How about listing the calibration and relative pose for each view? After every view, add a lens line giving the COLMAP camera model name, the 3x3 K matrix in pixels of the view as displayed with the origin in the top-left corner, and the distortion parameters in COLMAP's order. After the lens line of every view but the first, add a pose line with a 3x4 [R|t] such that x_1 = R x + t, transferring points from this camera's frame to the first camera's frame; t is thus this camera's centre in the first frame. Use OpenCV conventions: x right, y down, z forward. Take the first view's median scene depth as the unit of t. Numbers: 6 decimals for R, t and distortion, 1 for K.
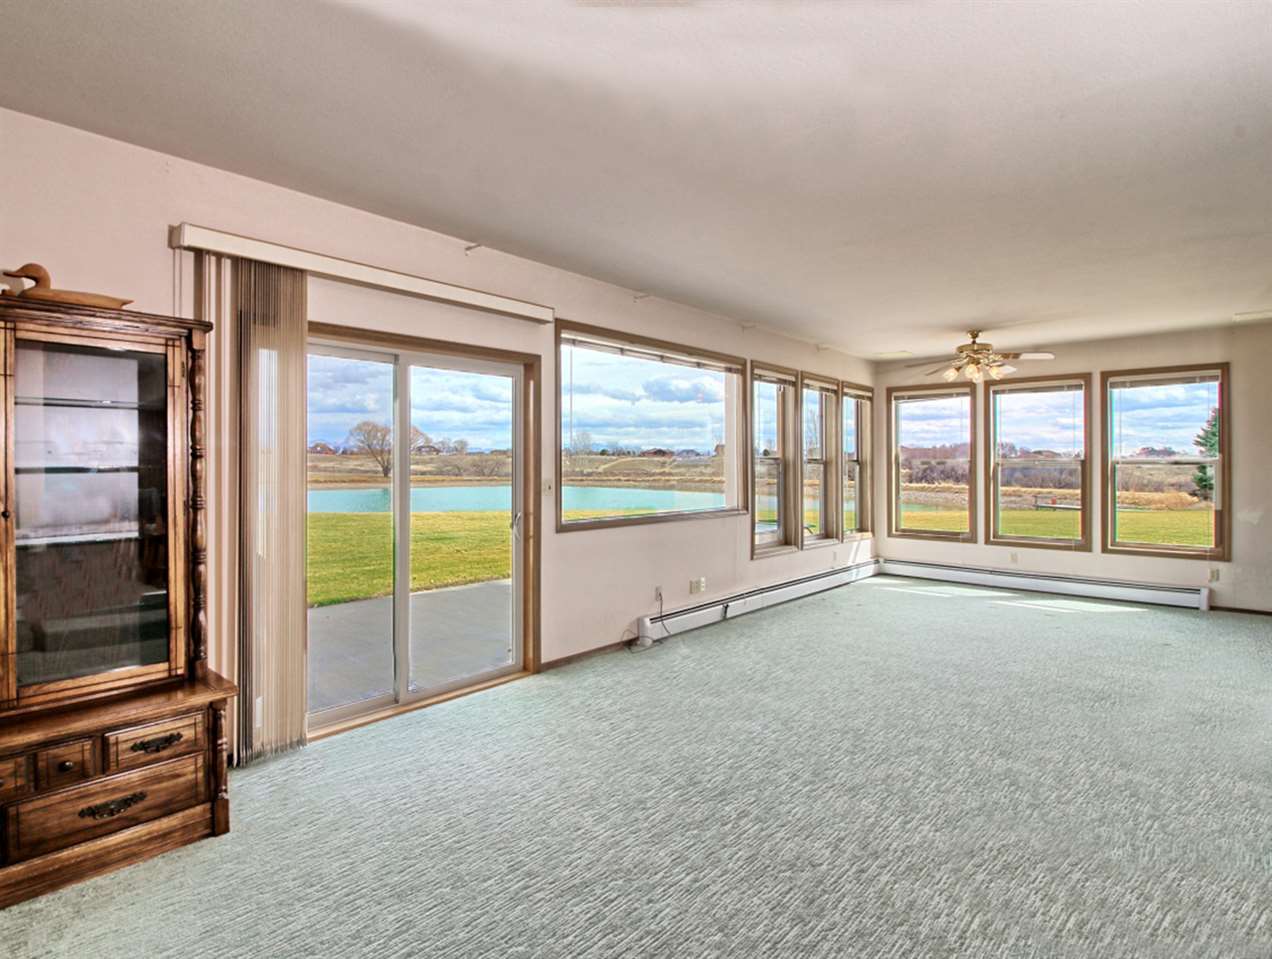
lens RADIAL K [[688.4, 0, 625.9], [0, 688.4, 474.0], [0, 0, 1]] dist [-0.009076, -0.001546]
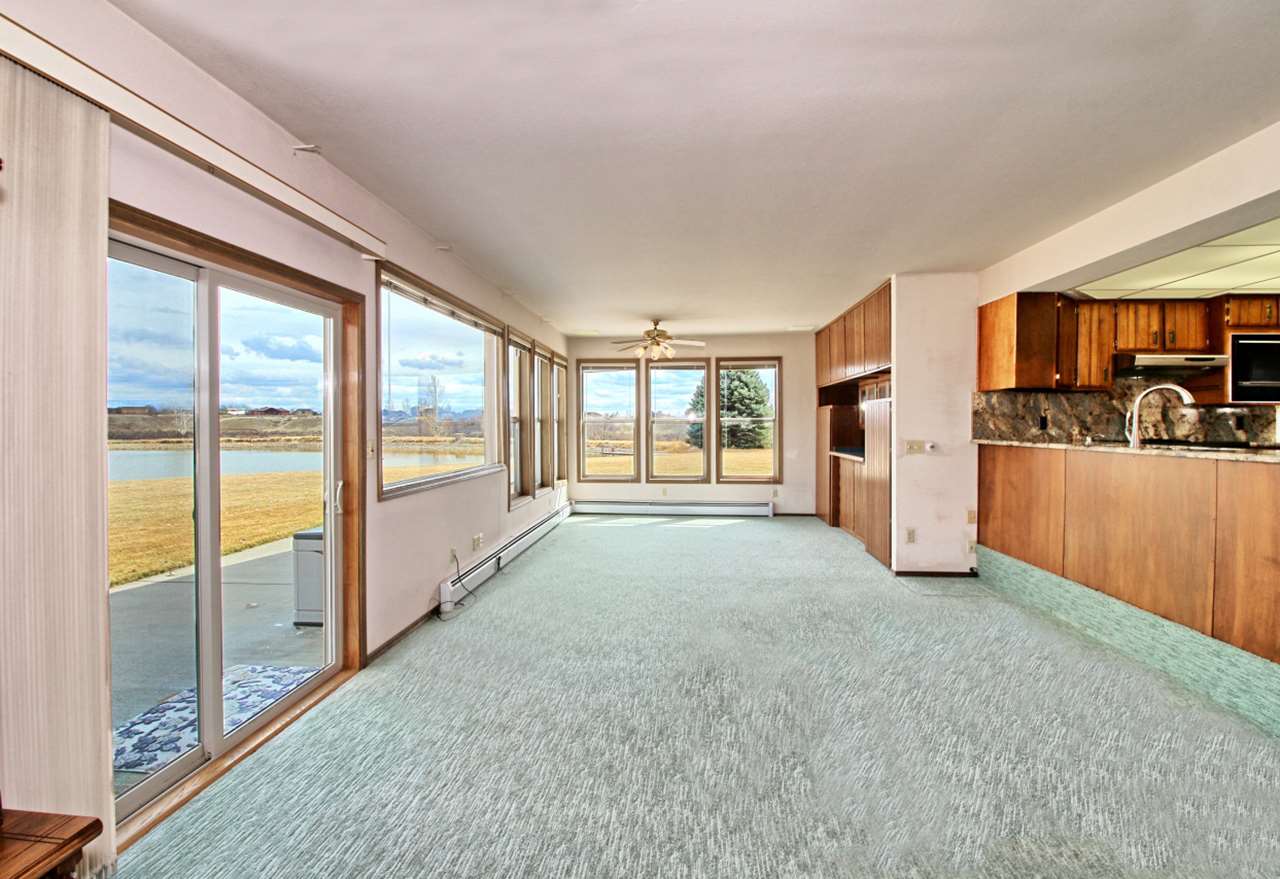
lens RADIAL K [[587.8, 0, 642.3], [0, 587.8, 434.7], [0, 0, 1]] dist [-0.002855, -0.000687]
pose [[0.784758, -0.015459, 0.619610, -0.200499], [0.011993, 0.999880, 0.009757, -0.001954], [-0.619687, -0.000226, 0.784849, 0.138688]]
